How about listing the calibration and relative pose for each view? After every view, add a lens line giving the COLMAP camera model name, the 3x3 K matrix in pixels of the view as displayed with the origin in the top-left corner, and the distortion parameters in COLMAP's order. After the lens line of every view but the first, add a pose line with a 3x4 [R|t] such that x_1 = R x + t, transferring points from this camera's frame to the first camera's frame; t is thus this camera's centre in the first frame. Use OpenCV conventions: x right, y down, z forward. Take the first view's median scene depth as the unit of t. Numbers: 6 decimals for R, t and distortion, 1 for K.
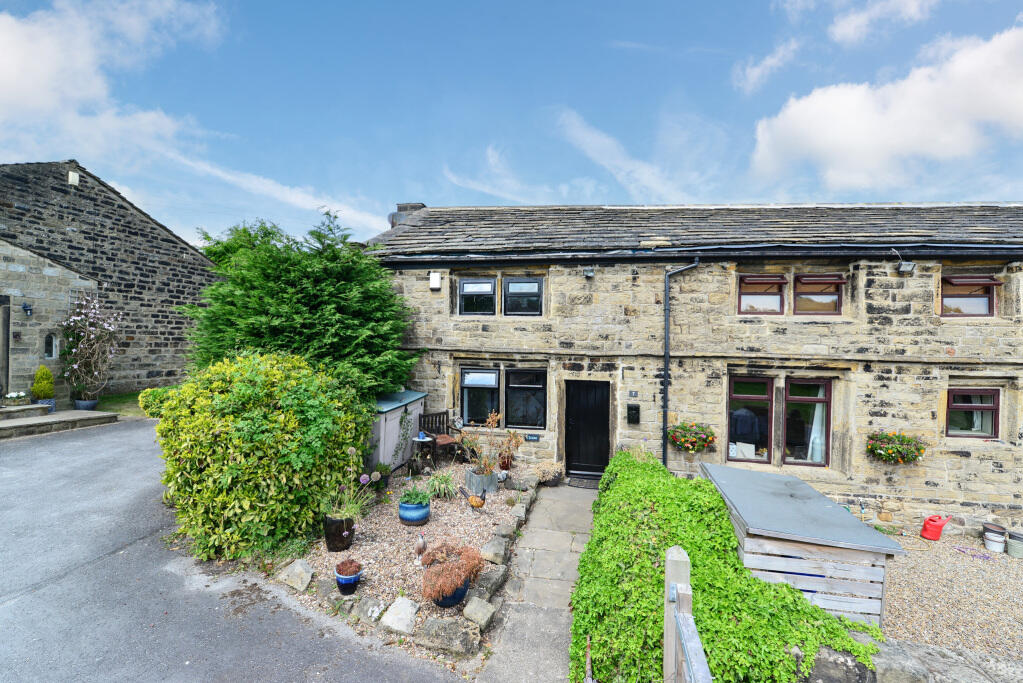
lens RADIAL K [[437.7, 0, 513.6], [0, 437.7, 343.8], [0, 0, 1]] dist [-0.008529, -0.001395]
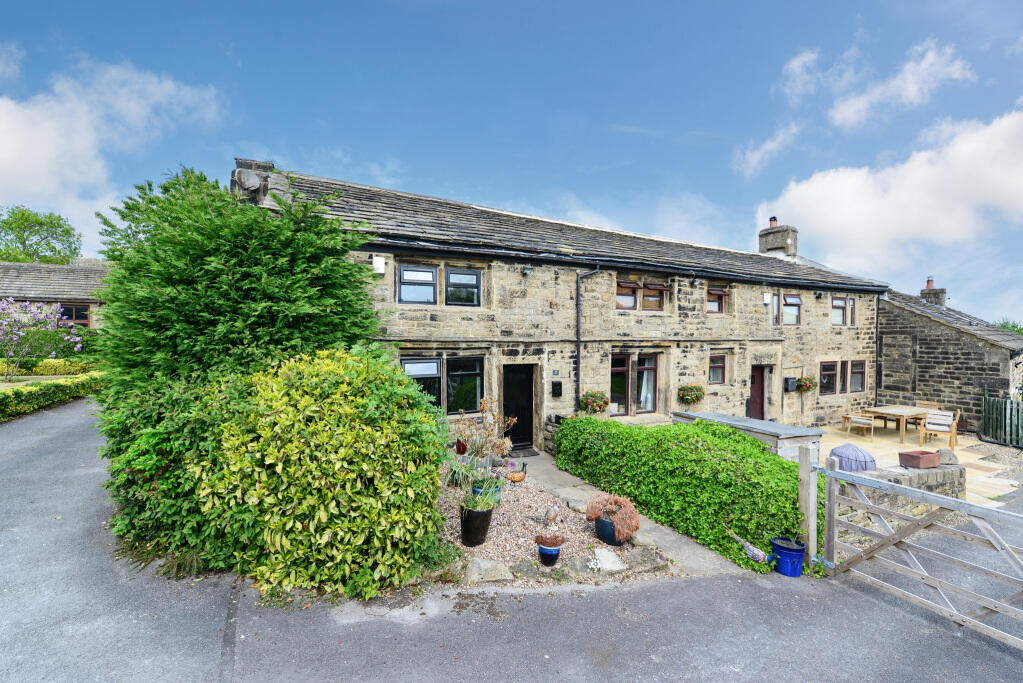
lens RADIAL K [[437.7, 0, 515.1], [0, 437.7, 340.3], [0, 0, 1]] dist [-0.008529, -0.001395]
pose [[0.793927, -0.023446, 0.607560, -0.567811], [0.010791, 0.999642, 0.024475, -0.006961], [-0.607917, -0.012875, 0.793896, 0.101800]]
